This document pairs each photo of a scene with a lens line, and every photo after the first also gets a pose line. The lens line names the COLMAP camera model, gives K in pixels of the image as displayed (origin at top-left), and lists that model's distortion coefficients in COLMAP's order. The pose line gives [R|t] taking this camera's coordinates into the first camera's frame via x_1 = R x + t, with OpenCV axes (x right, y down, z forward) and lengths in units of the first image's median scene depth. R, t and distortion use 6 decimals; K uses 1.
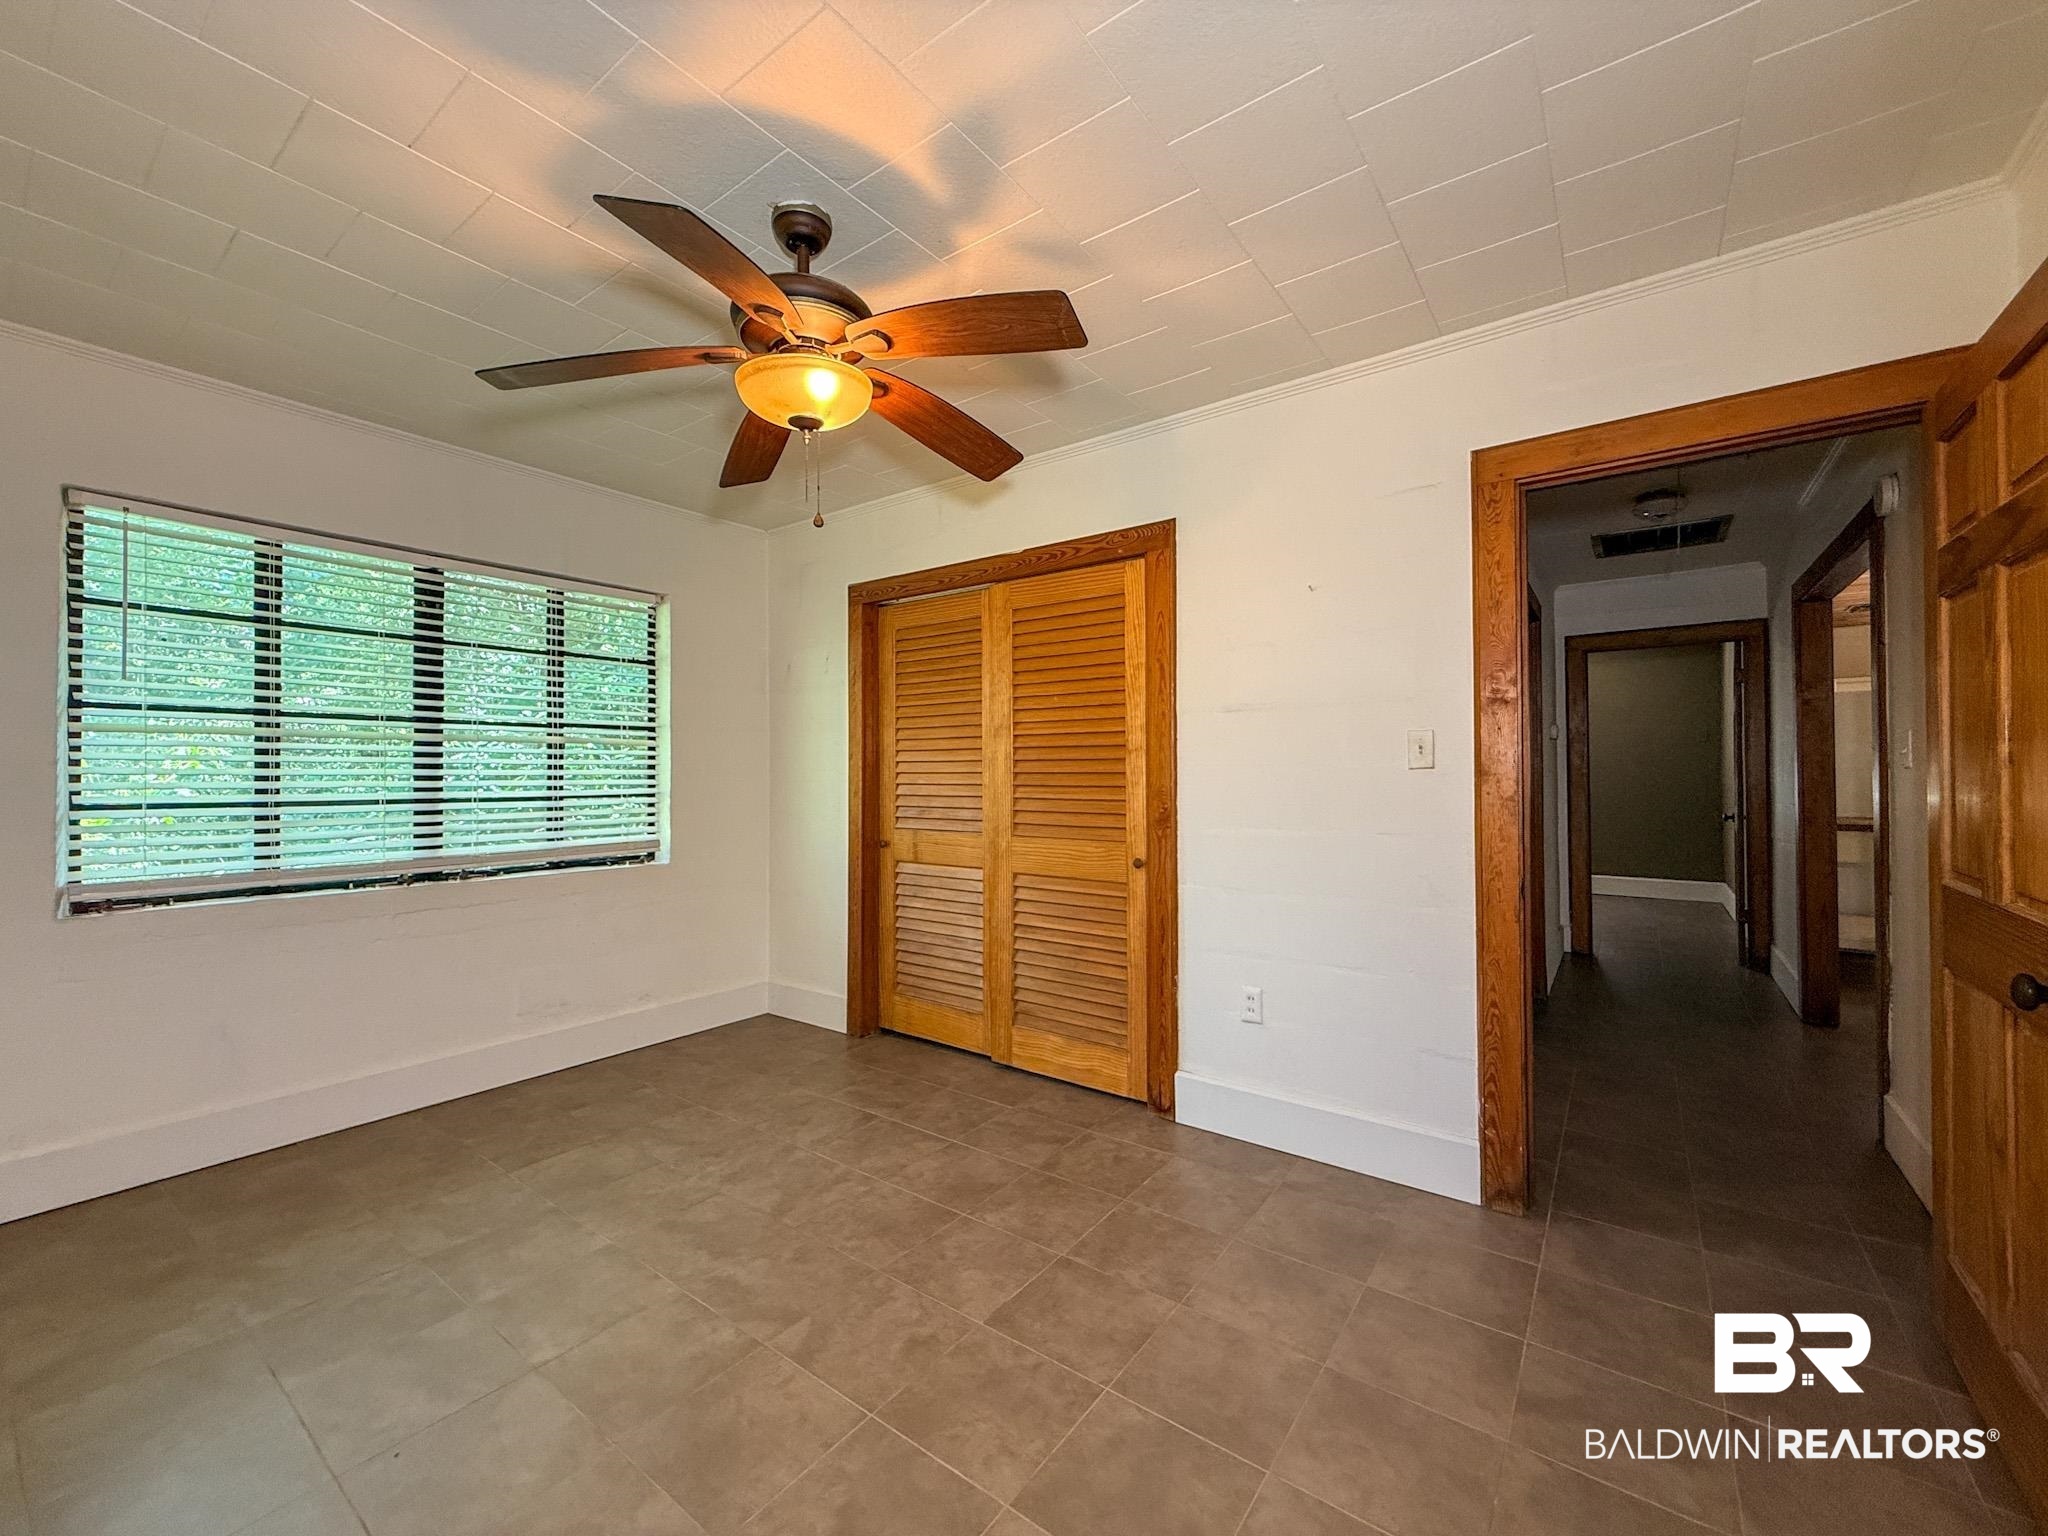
lens RADIAL K [[818.6, 0, 1018.7], [0, 818.6, 764.5], [0, 0, 1]] dist [-0.000141, -0.000343]
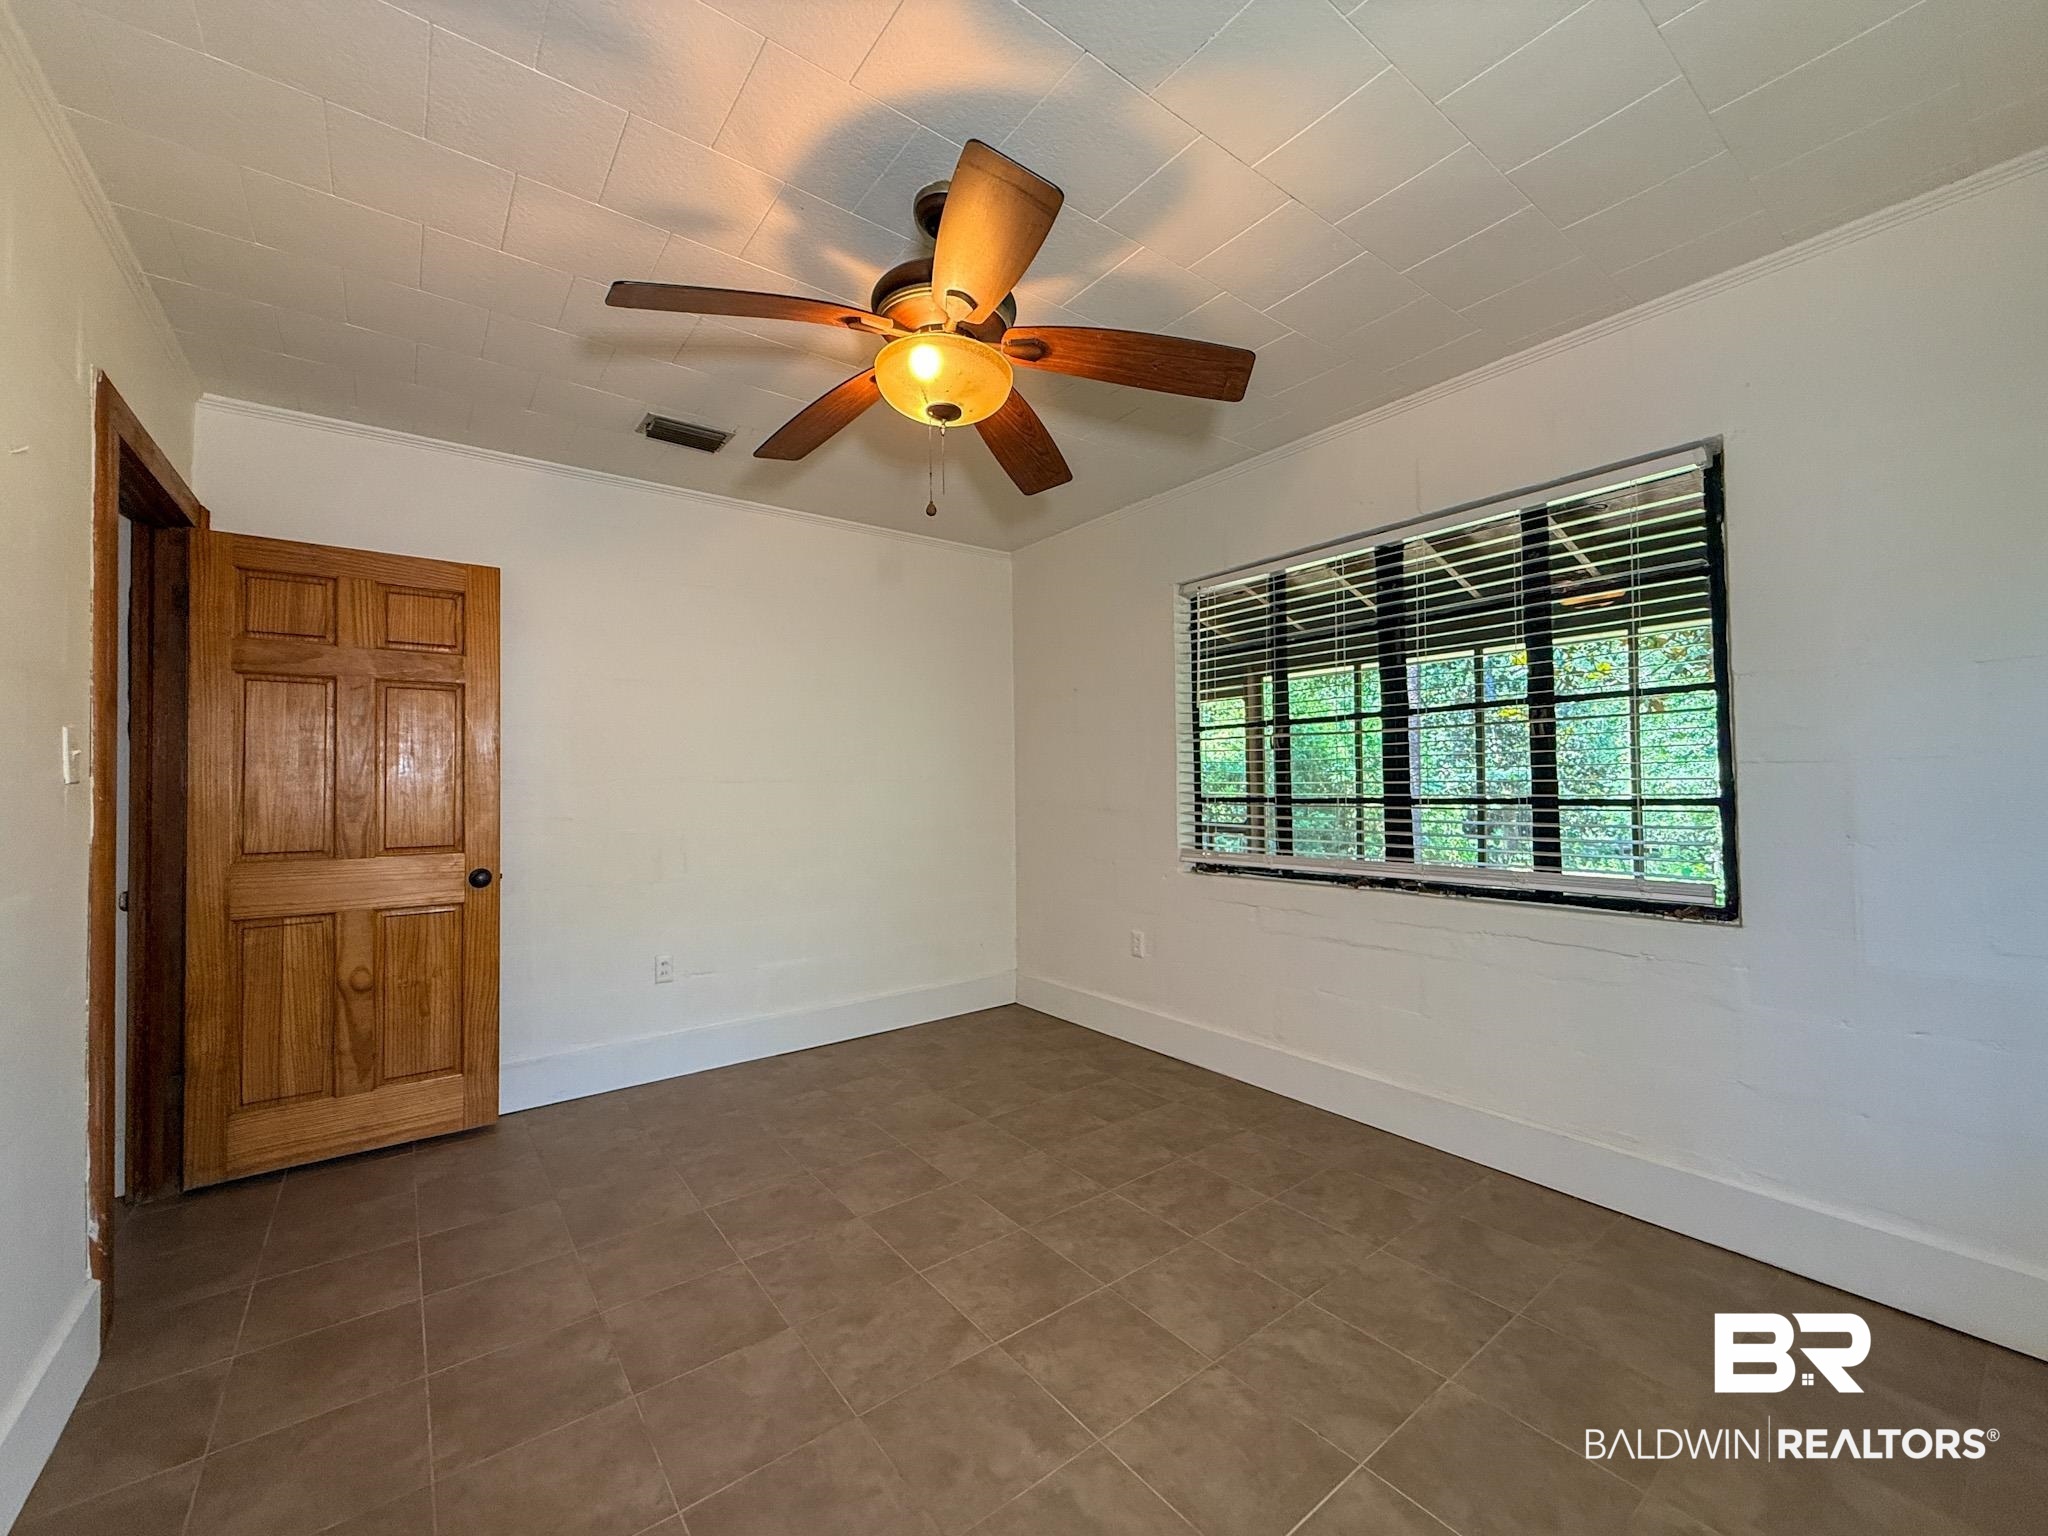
lens RADIAL K [[818.6, 0, 1024.8], [0, 818.6, 771.8], [0, 0, 1]] dist [-0.000141, -0.000343]
pose [[-0.963758, 0.018171, 0.266158, -0.440677], [0.013686, 0.999732, -0.018697, 0.019843], [-0.266426, -0.014377, -0.963748, 1.393538]]
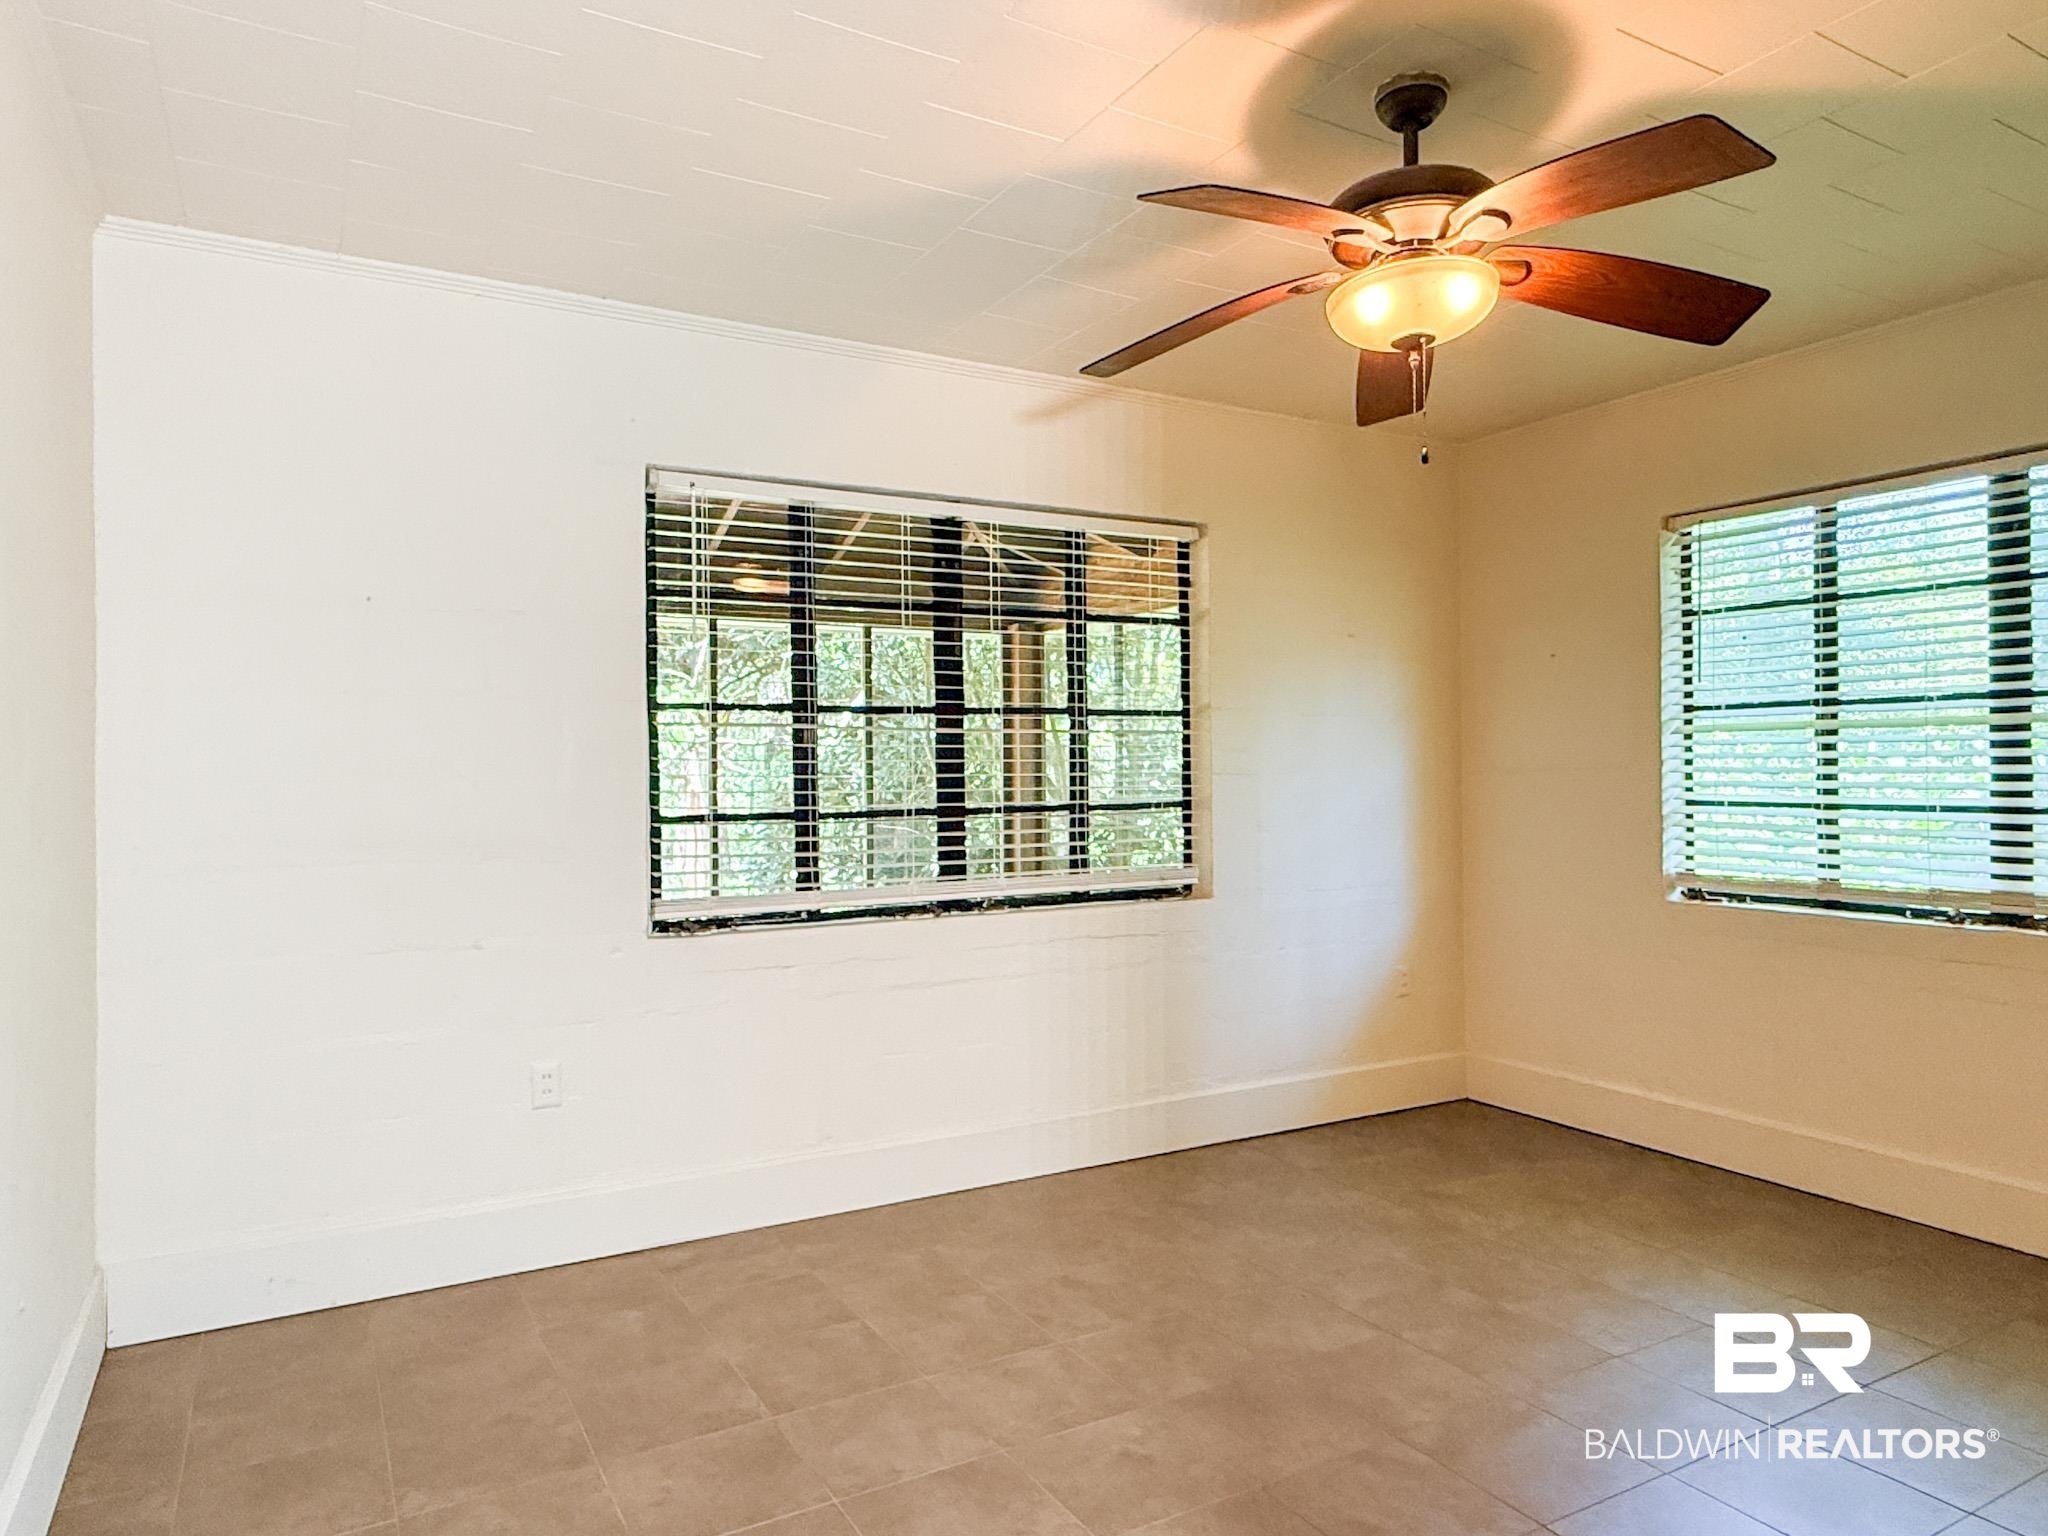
lens RADIAL K [[1266.0, 0, 1017.1], [0, 1266.0, 763.1], [0, 0, 1]] dist [-0.000515, 0.001583]
pose [[-0.398556, -0.005205, -0.917129, 0.763944], [0.014269, 0.999828, -0.011875, 0.006627], [0.917033, -0.017820, -0.398413, 0.836533]]
